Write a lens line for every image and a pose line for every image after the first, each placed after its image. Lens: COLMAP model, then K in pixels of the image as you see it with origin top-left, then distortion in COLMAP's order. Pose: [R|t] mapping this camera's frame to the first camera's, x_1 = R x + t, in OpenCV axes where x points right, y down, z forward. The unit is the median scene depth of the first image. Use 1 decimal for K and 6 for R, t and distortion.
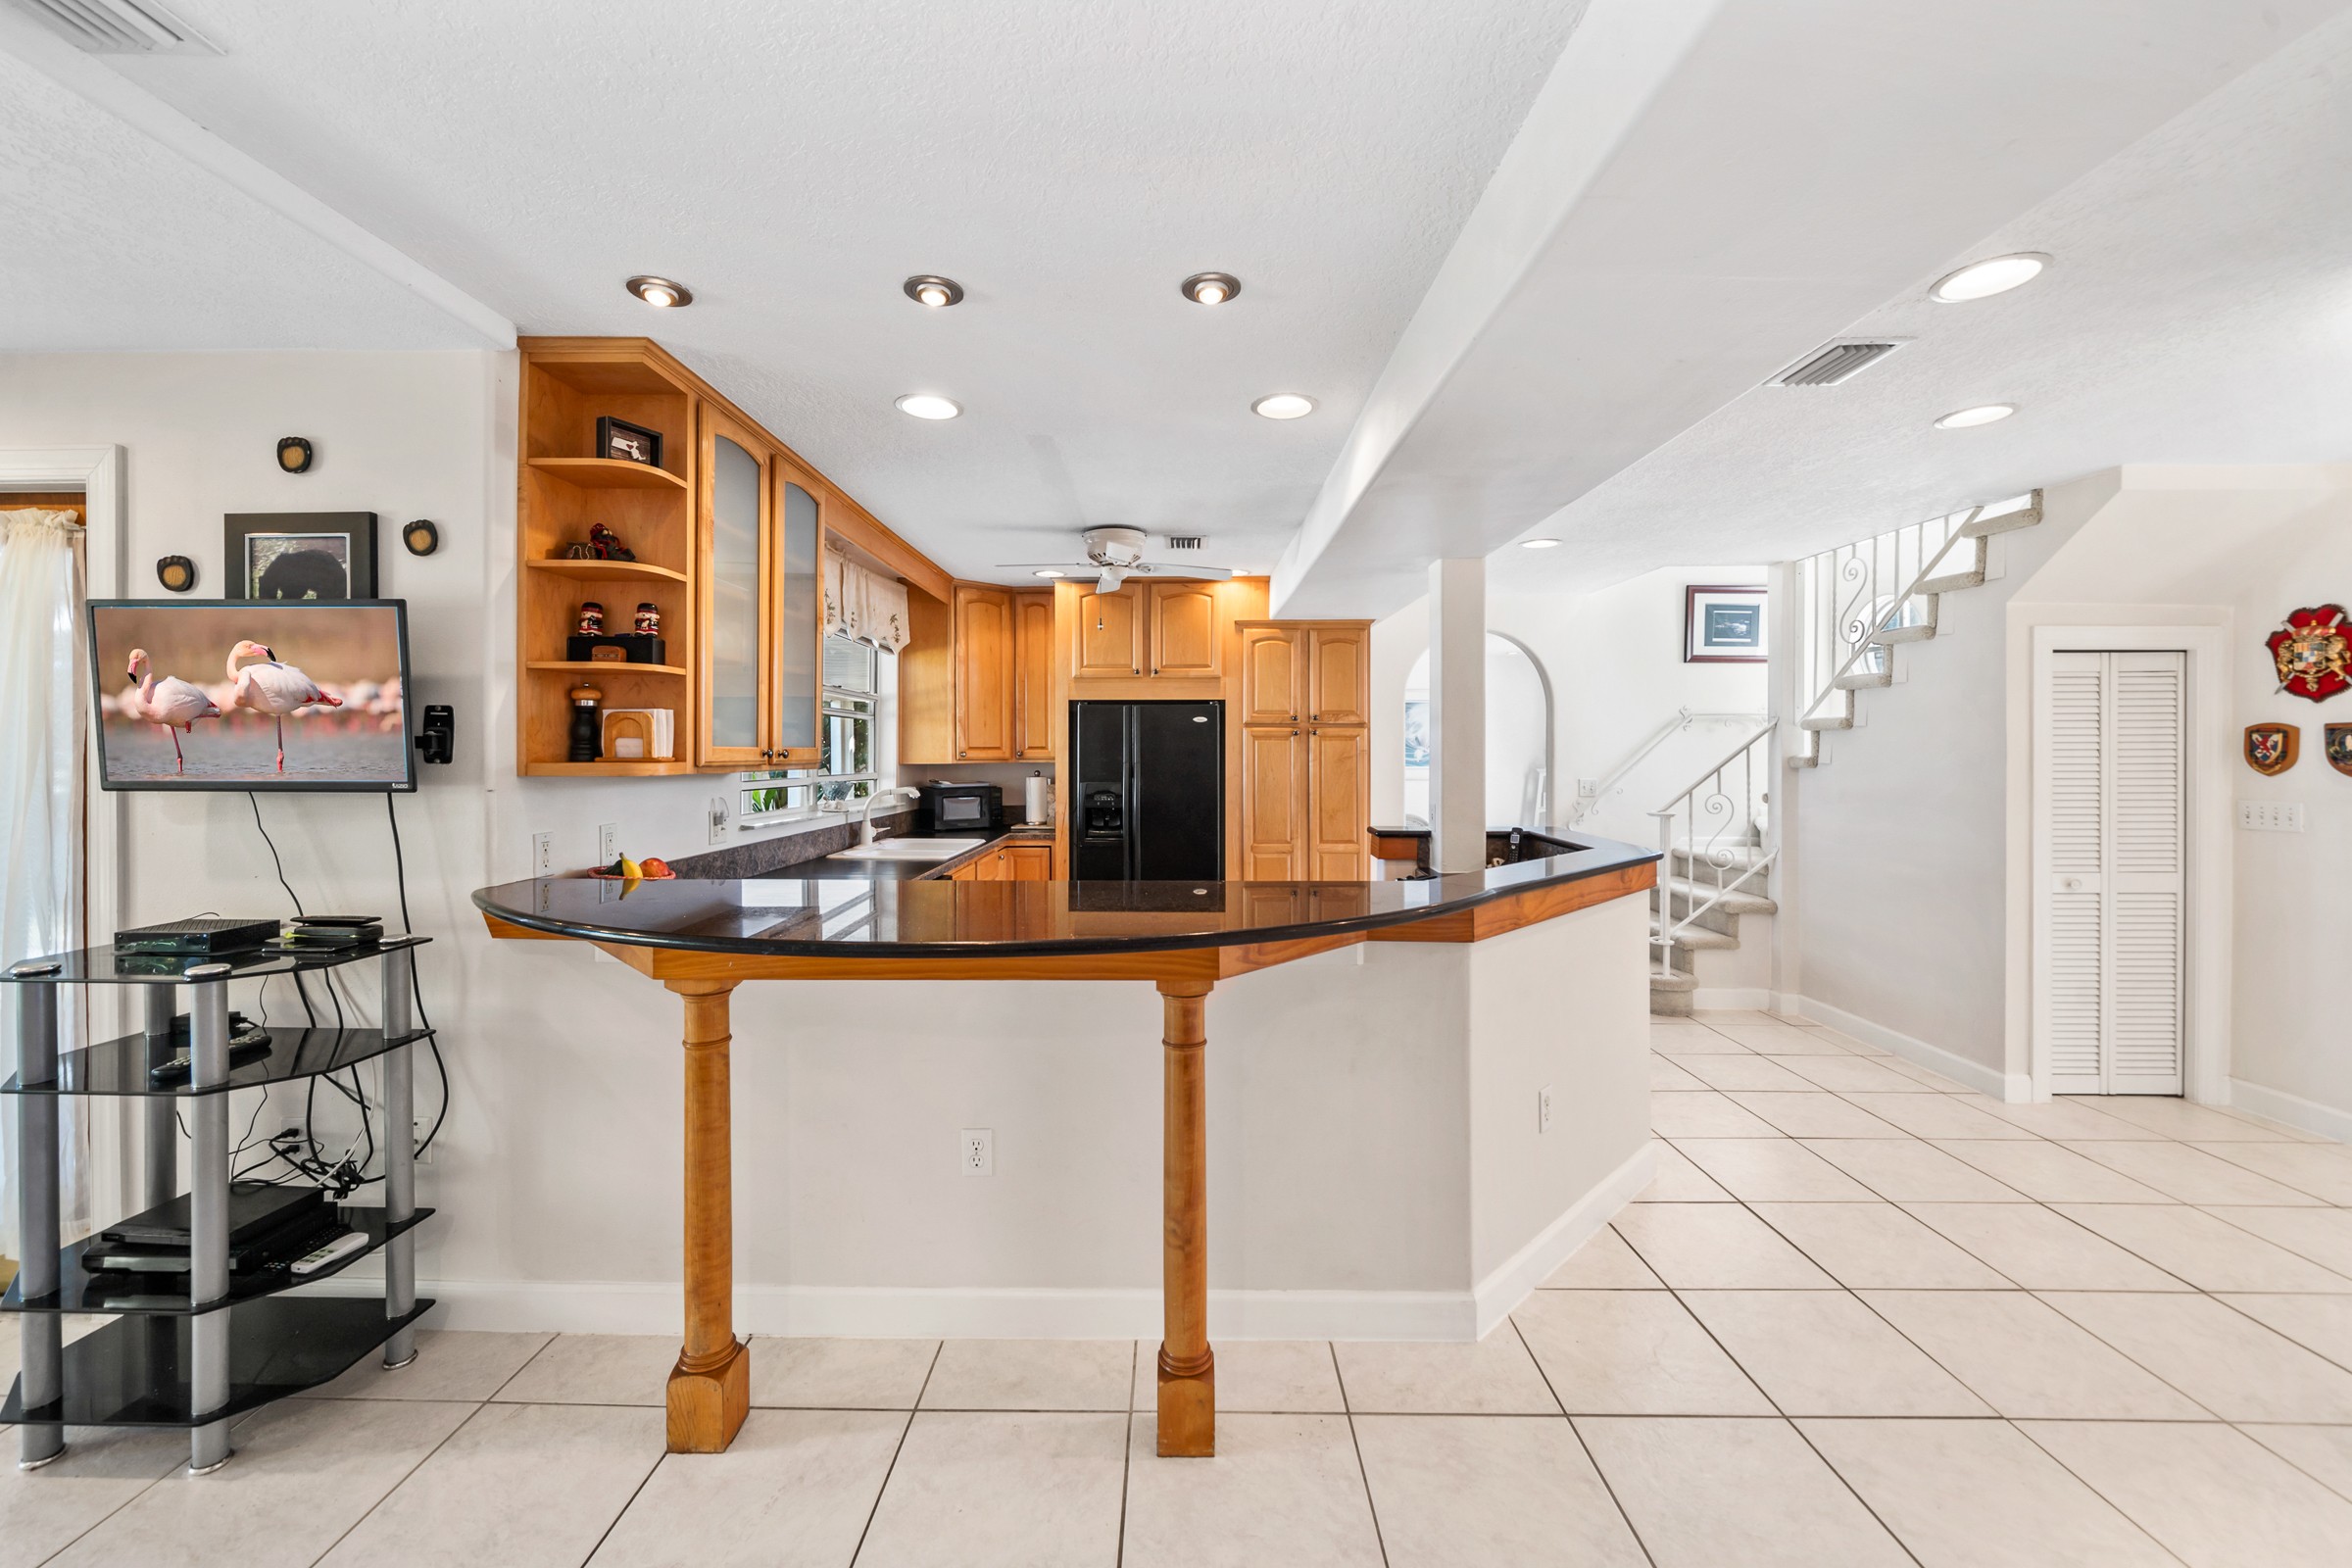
lens RADIAL K [[917.0, 0, 1161.4], [0, 917.0, 755.4], [0, 0, 1]] dist [-0.002285, 0.000343]
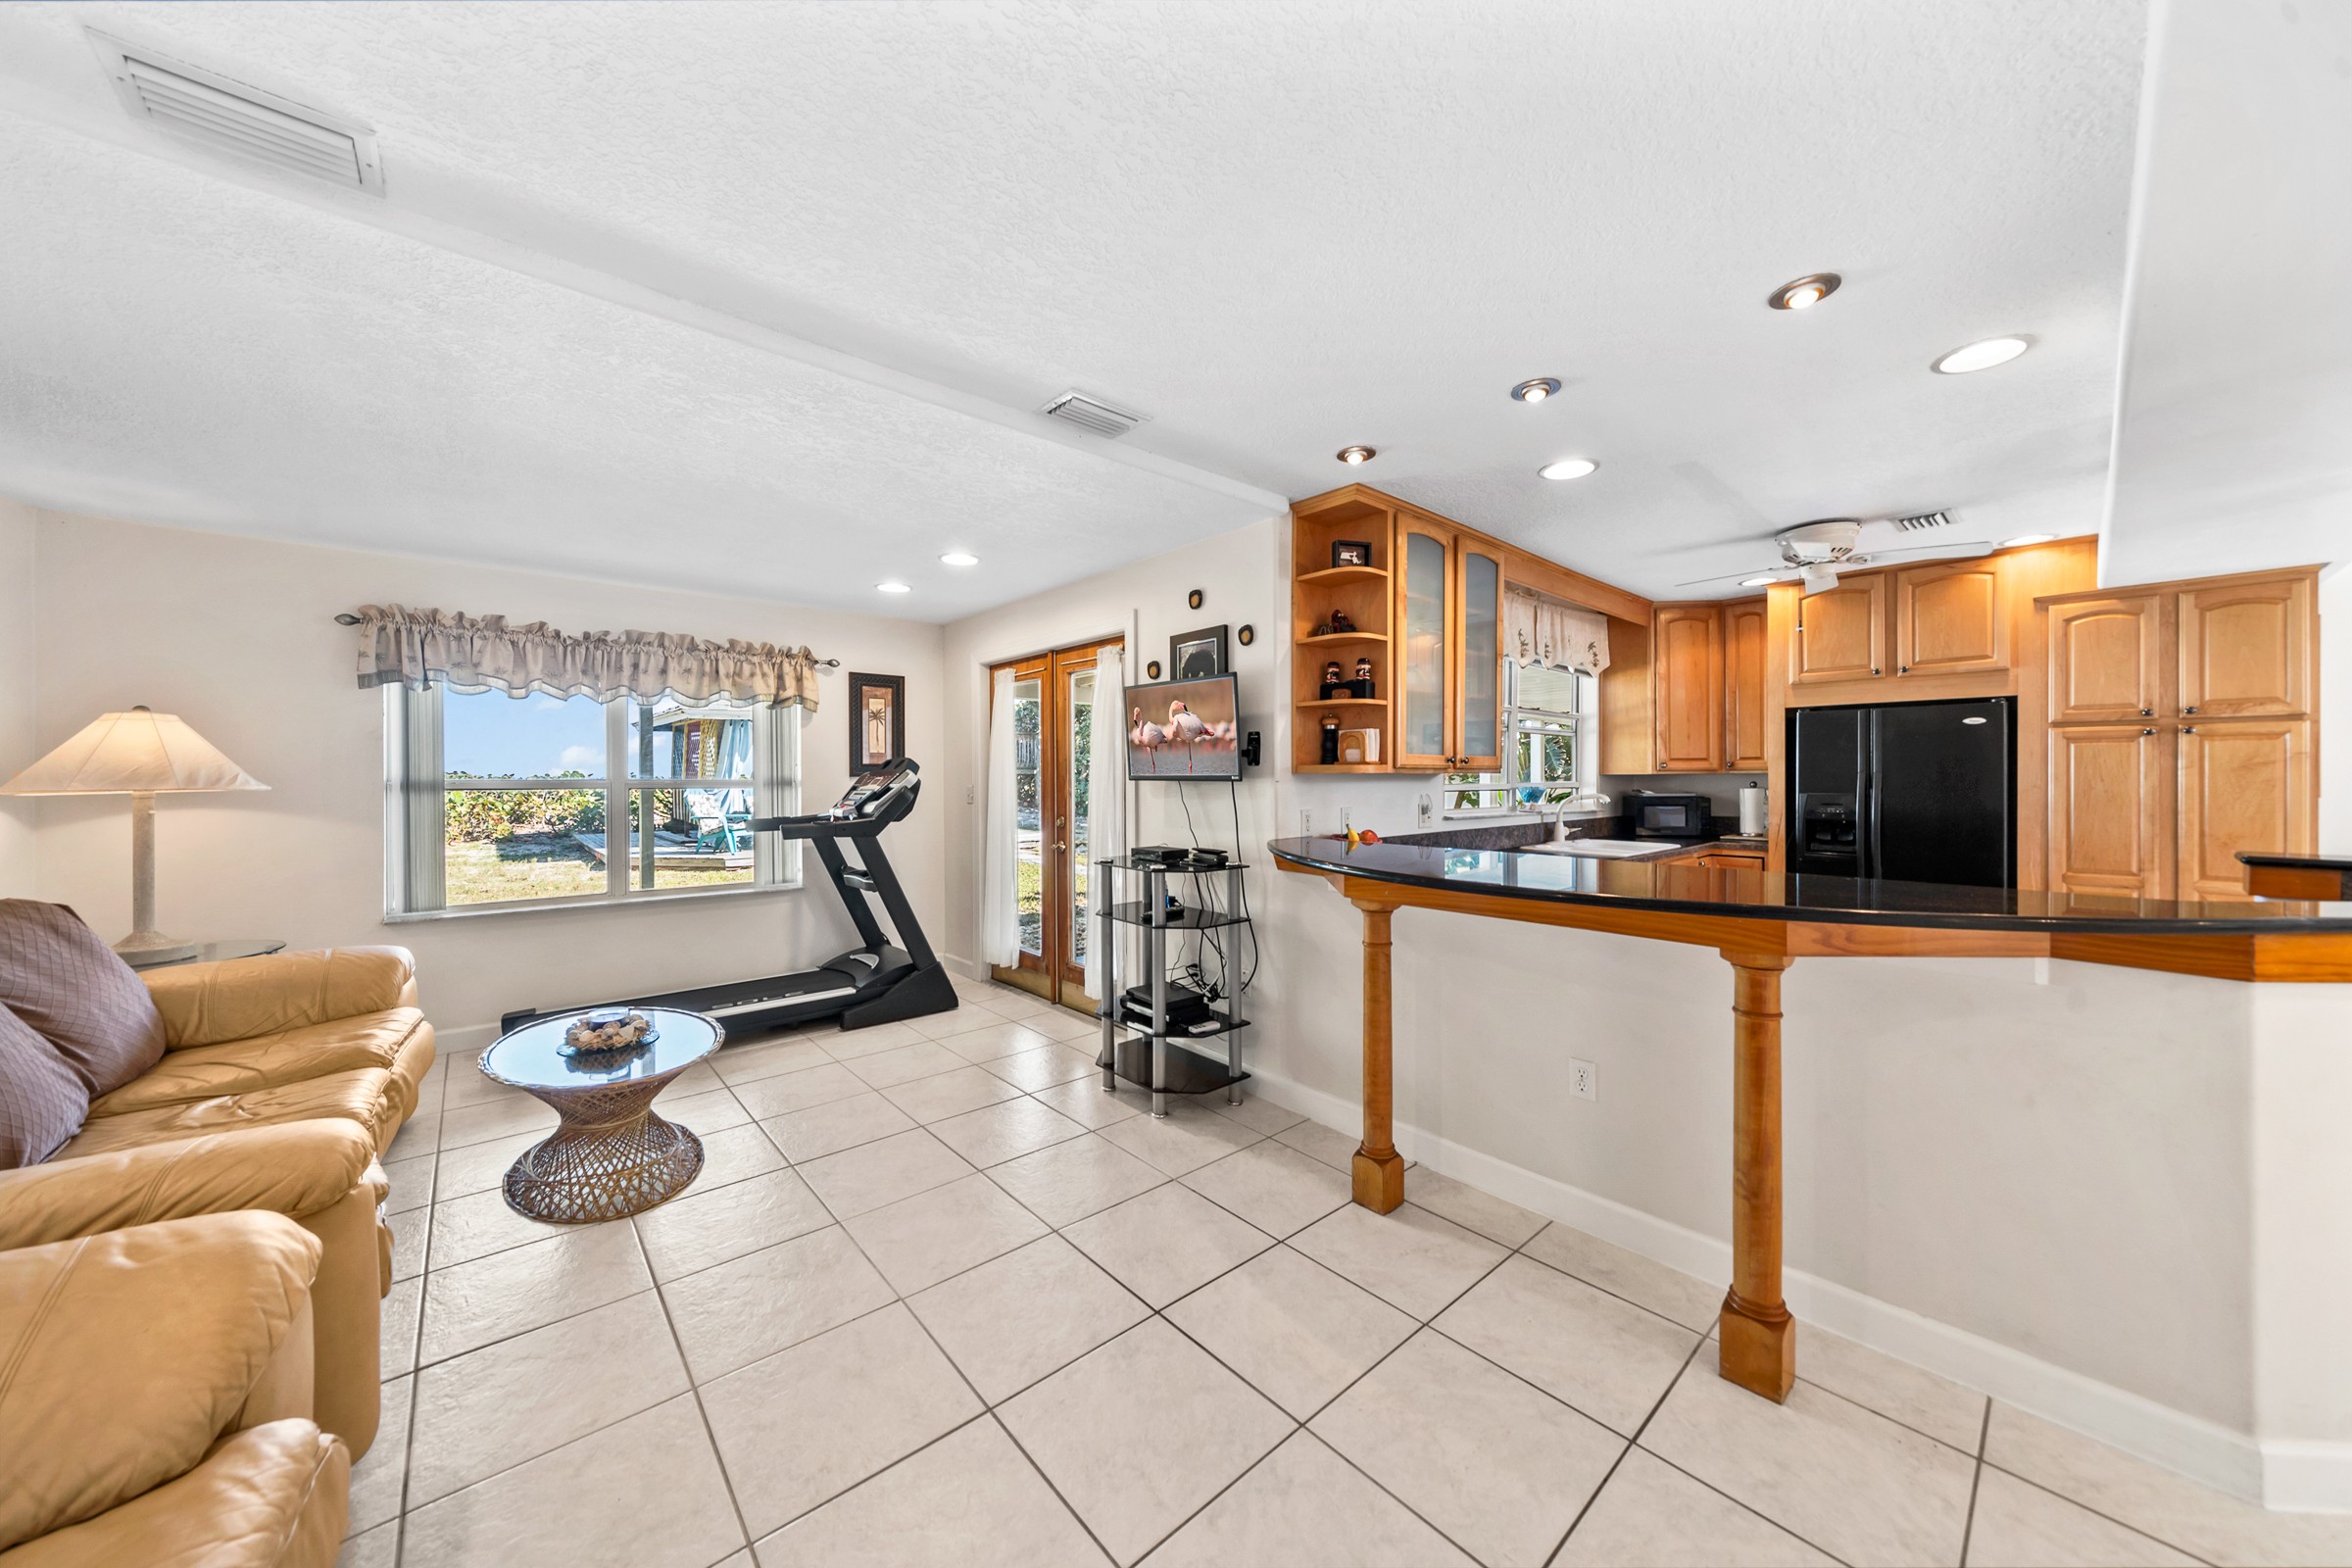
lens RADIAL K [[795.3, 0, 1164.9], [0, 795.3, 786.7], [0, 0, 1]] dist [-0.000905, -0.000084]
pose [[0.663757, 0.009699, -0.747886, 0.148786], [-0.000808, 0.999925, 0.012250, 0.021026], [0.747948, -0.007527, 0.663714, -0.079298]]
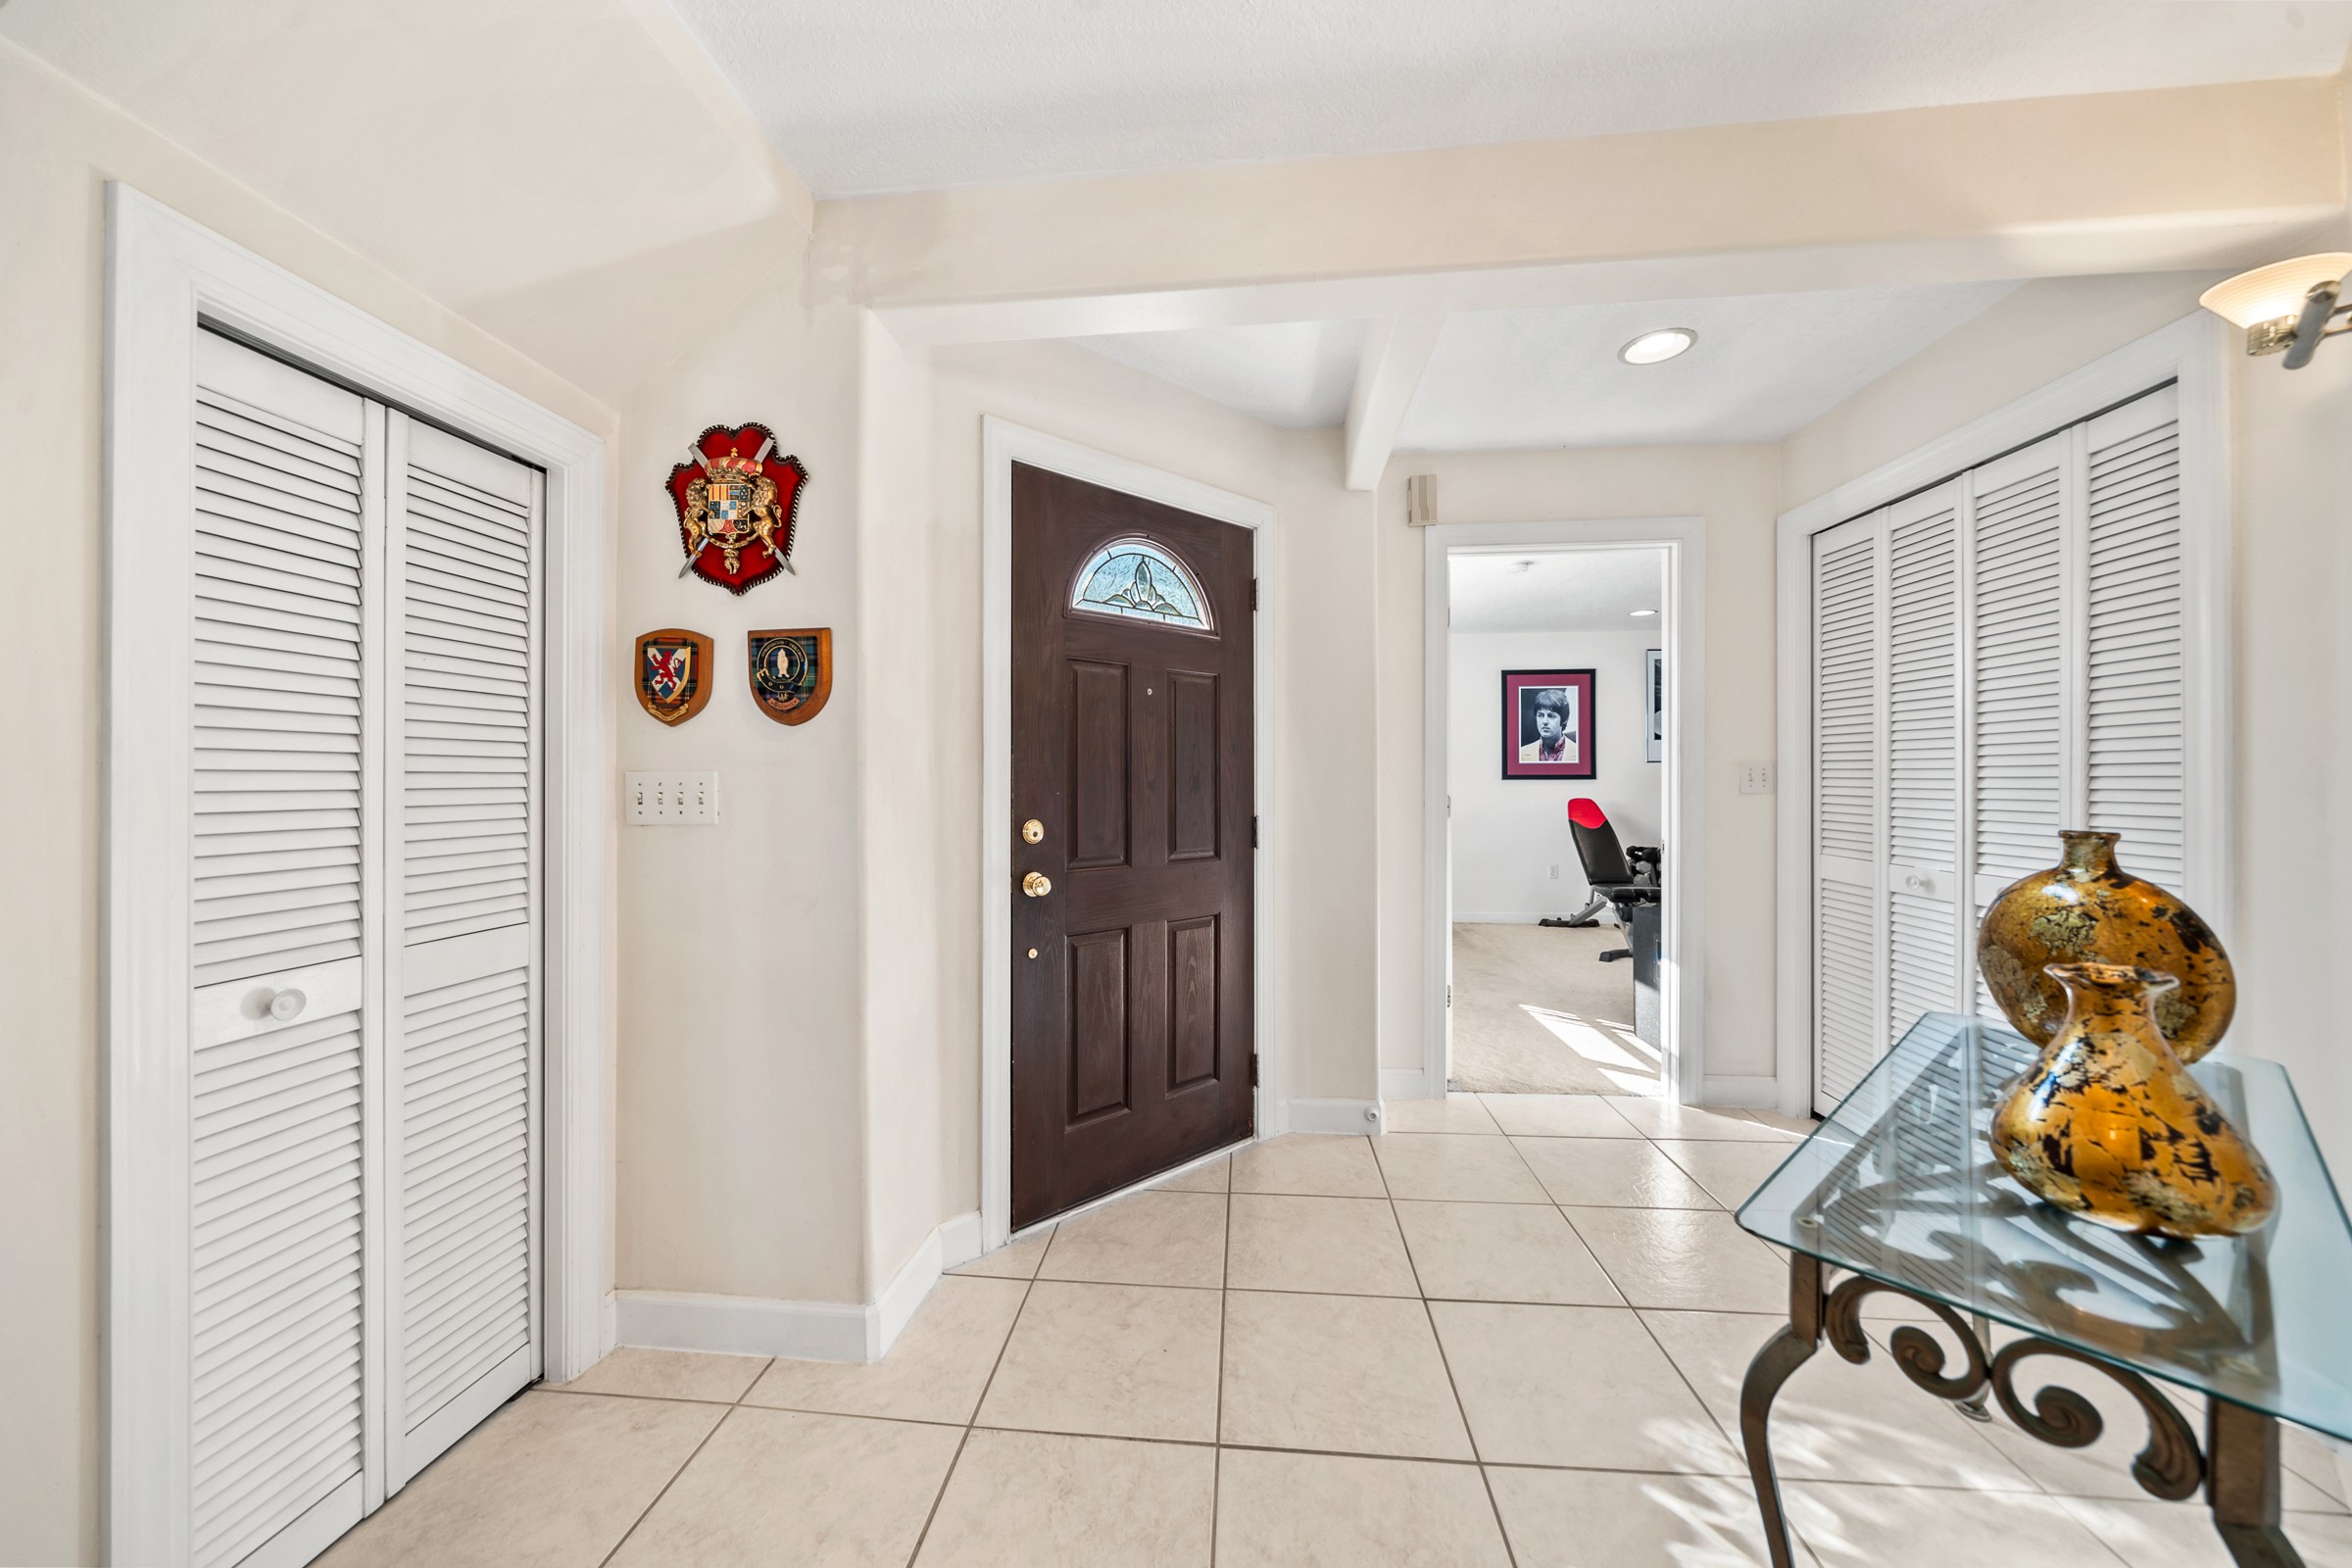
lens RADIAL K [[822.8, 0, 1173.2], [0, 822.8, 783.8], [0, 0, 1]] dist [-0.000556, -0.000016]
pose [[0.076673, 0.000745, 0.997056, 0.796005], [0.002569, 0.999996, -0.000945, 0.062943], [-0.997053, 0.002634, 0.076670, 0.709969]]
